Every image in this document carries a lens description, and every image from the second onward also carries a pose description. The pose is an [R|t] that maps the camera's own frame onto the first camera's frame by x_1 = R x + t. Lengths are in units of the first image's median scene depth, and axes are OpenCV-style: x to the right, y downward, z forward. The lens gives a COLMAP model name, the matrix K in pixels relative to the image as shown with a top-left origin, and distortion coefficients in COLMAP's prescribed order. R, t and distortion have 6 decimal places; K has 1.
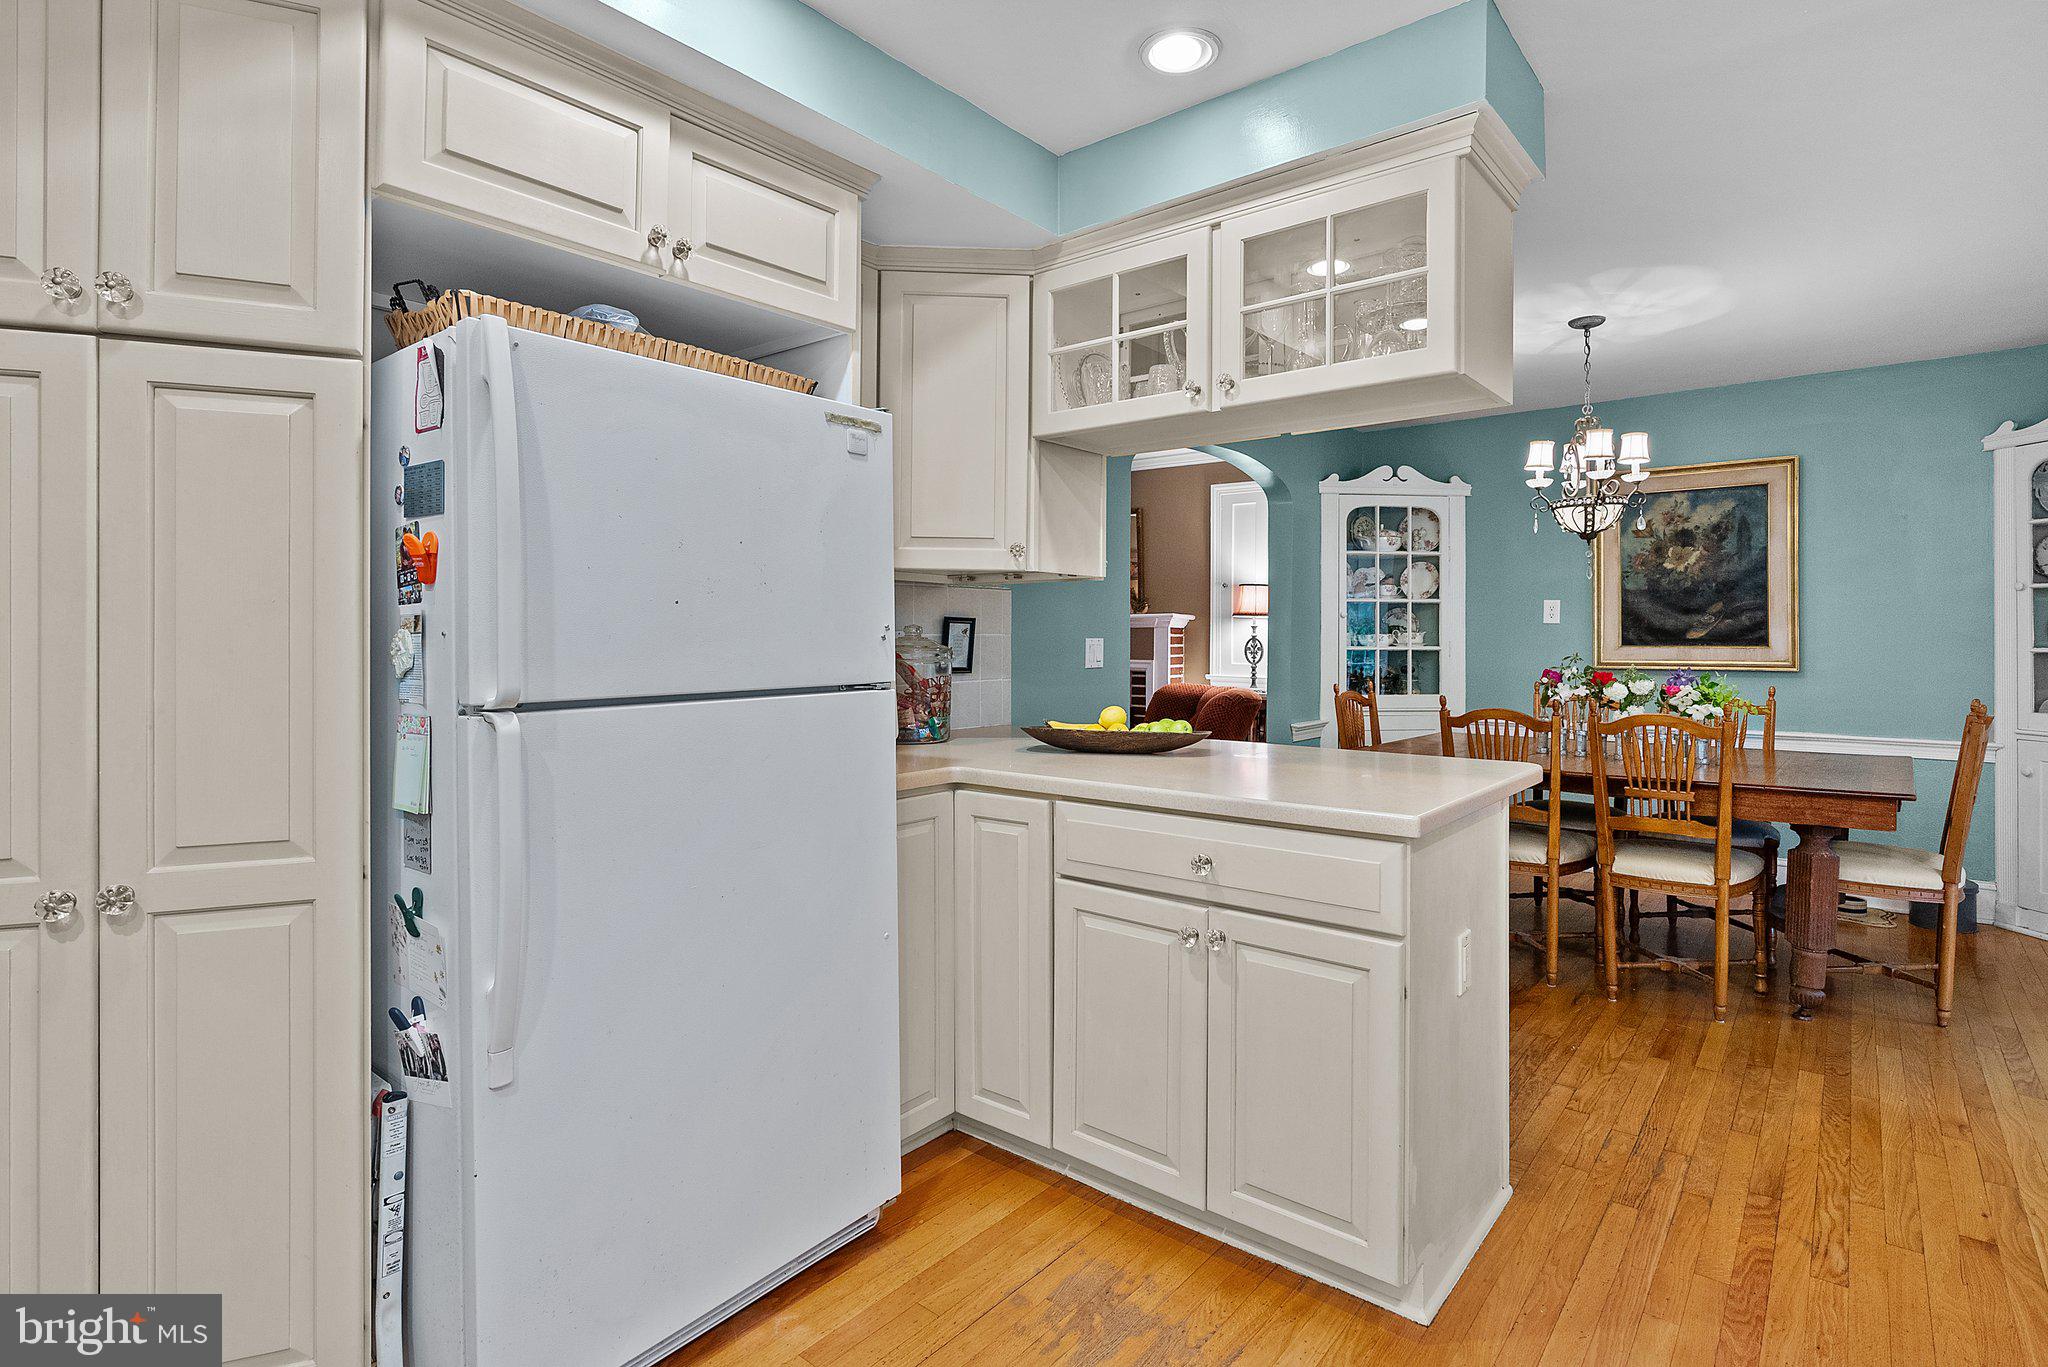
lens RADIAL K [[1015.9, 0, 1029.5], [0, 1015.9, 635.9], [0, 0, 1]] dist [-0.006493, 0.001146]
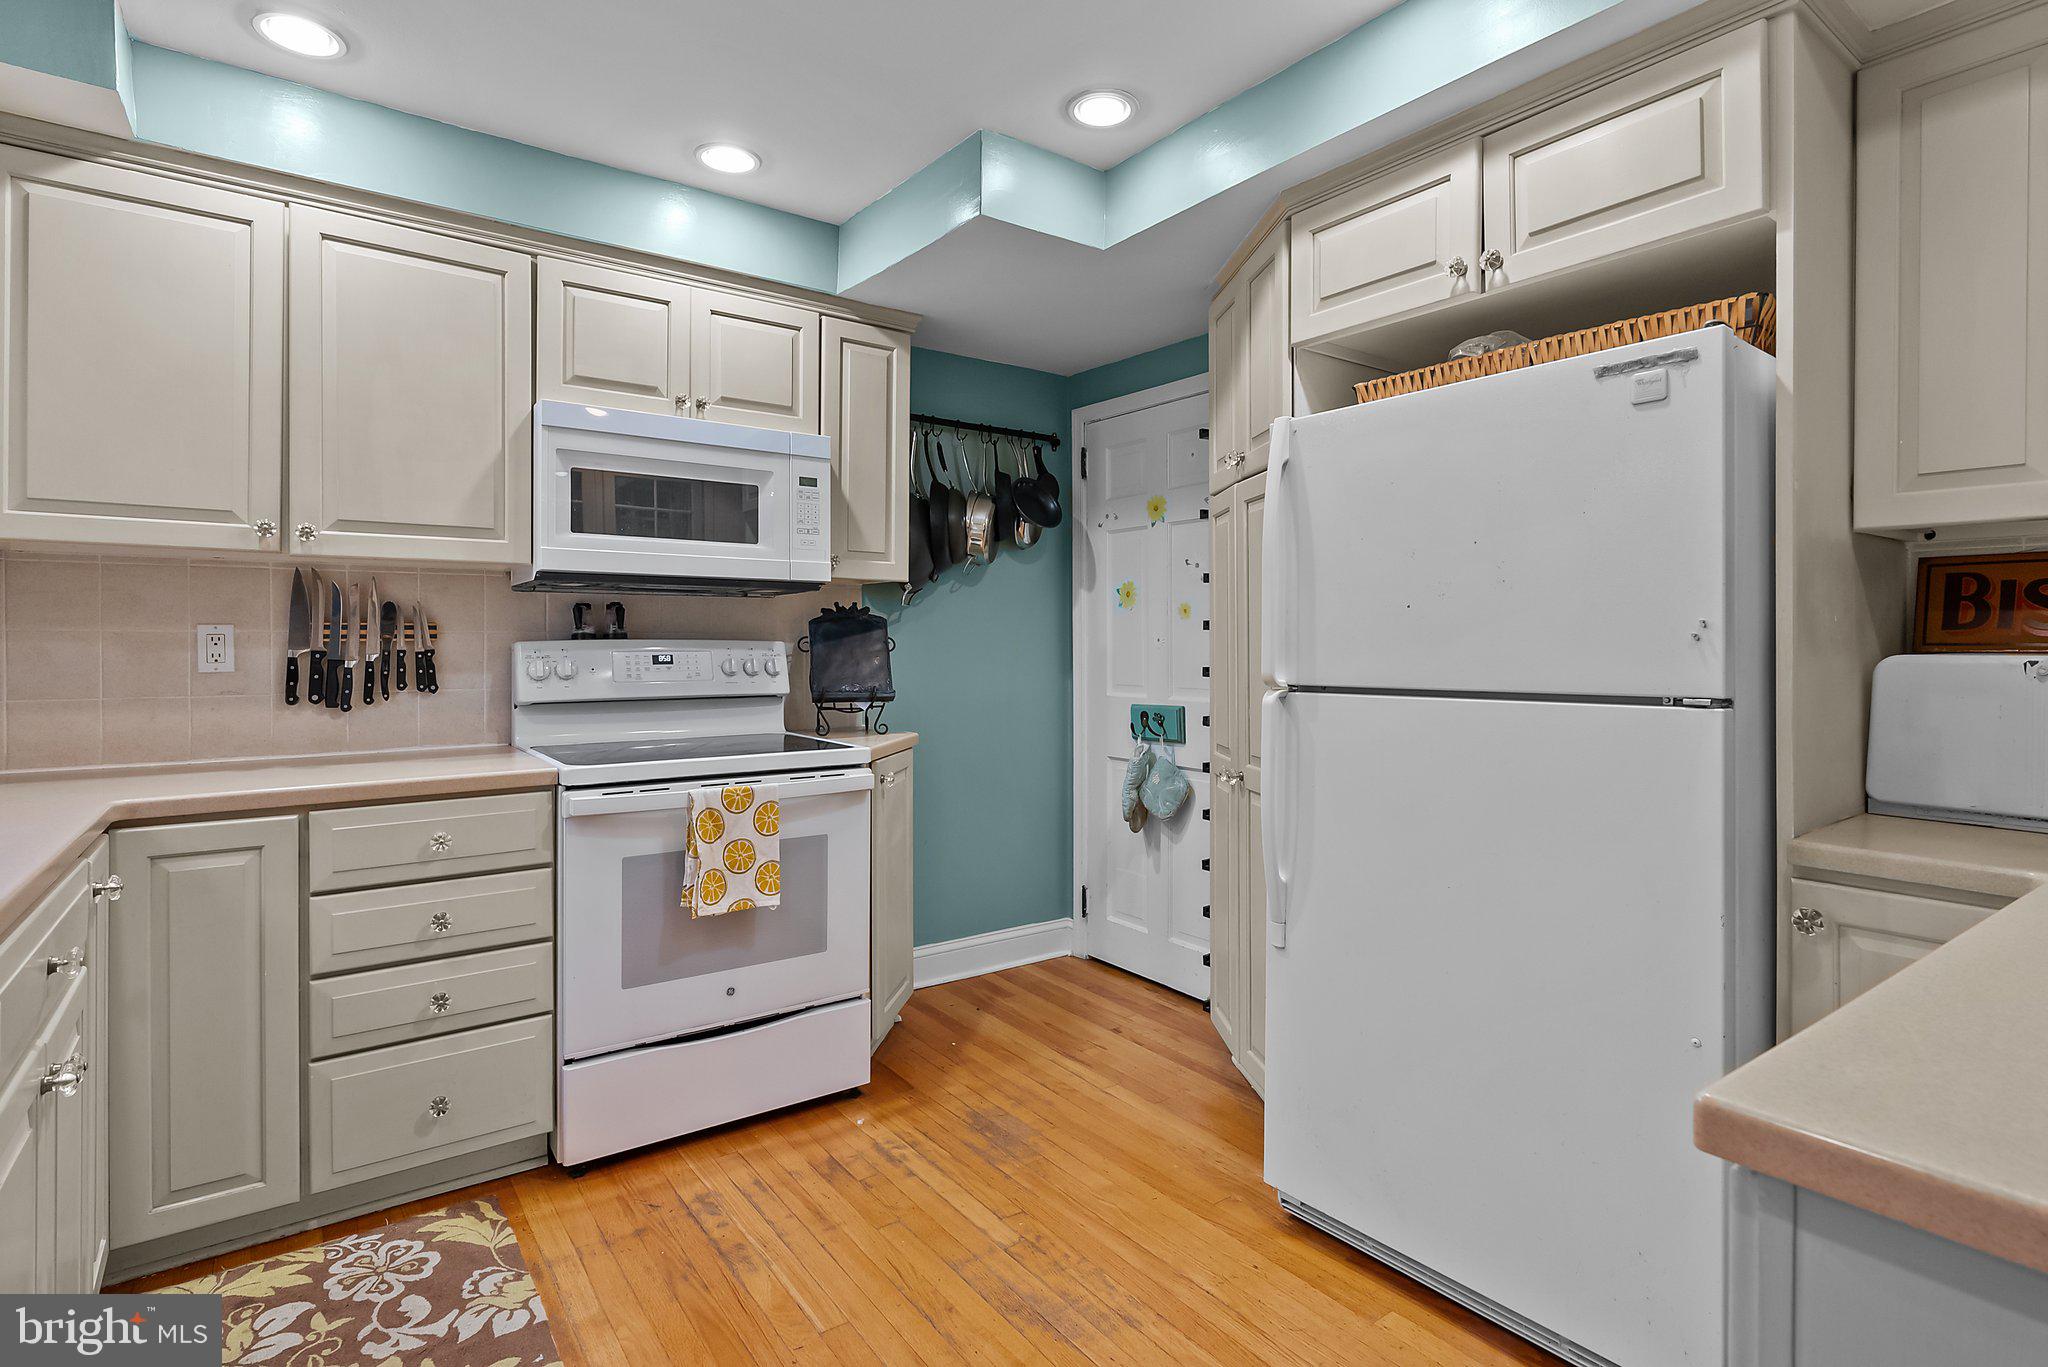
lens RADIAL K [[1015.9, 0, 1023.6], [0, 1015.9, 640.2], [0, 0, 1]] dist [-0.006493, 0.001146]
pose [[-0.253800, -0.003843, -0.967249, 0.287393], [-0.000168, 0.999992, -0.003929, 0.002820], [0.967257, -0.000834, -0.253799, 0.298861]]
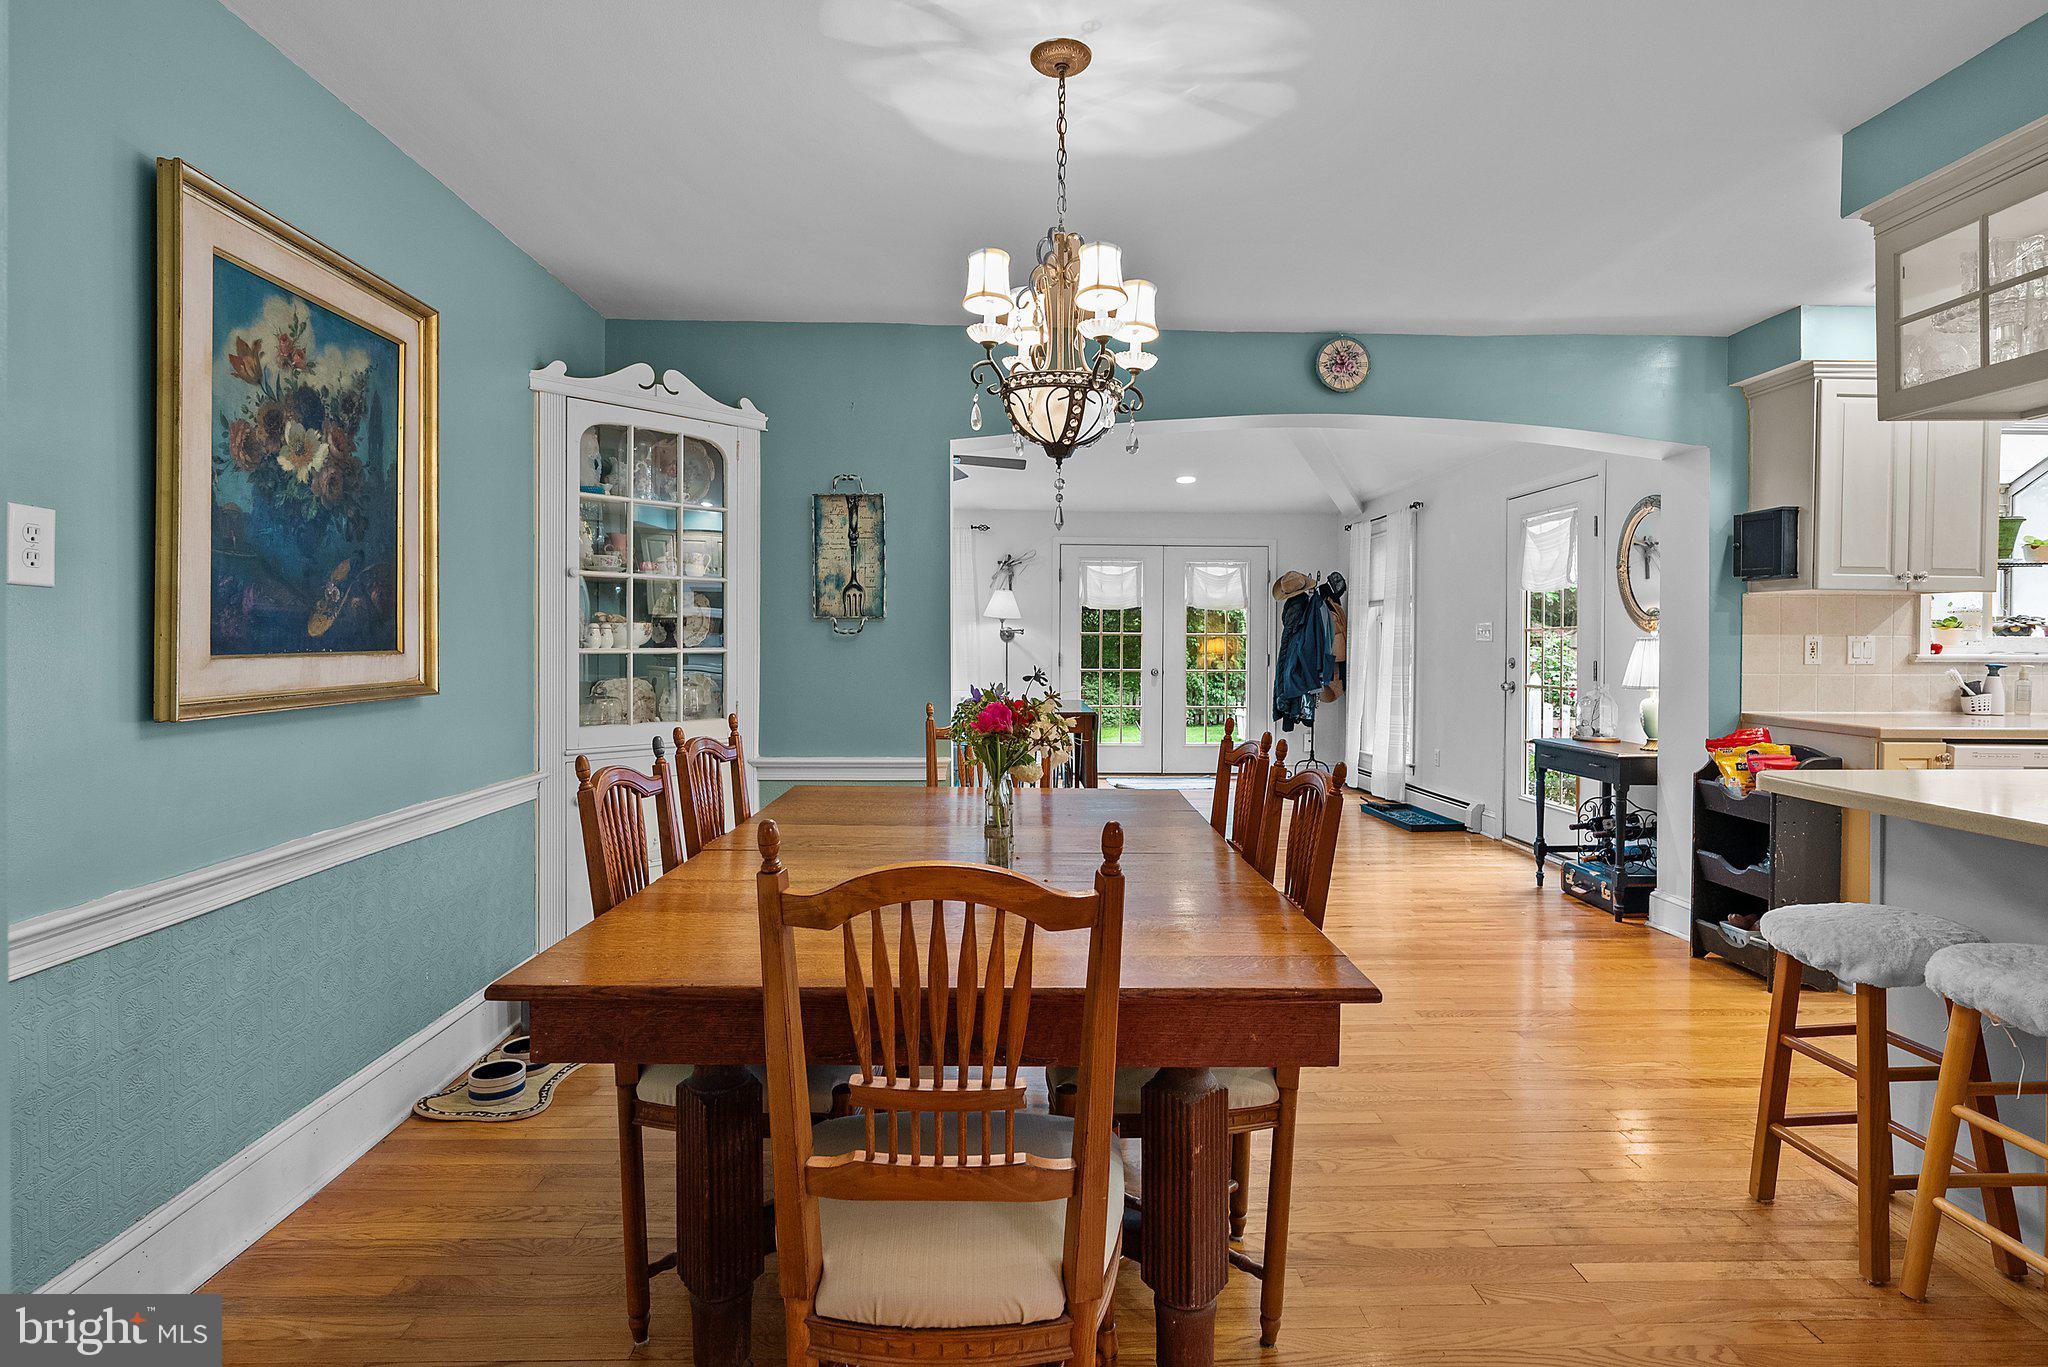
lens RADIAL K [[1015.9, 0, 1013.9], [0, 1015.9, 646.1], [0, 0, 1]] dist [-0.006493, 0.001146]
pose [[-0.650106, -0.007251, 0.759809, 0.116357], [-0.003874, 0.999973, 0.006229, 0.002867], [-0.759834, 0.001106, -0.650116, 1.074759]]
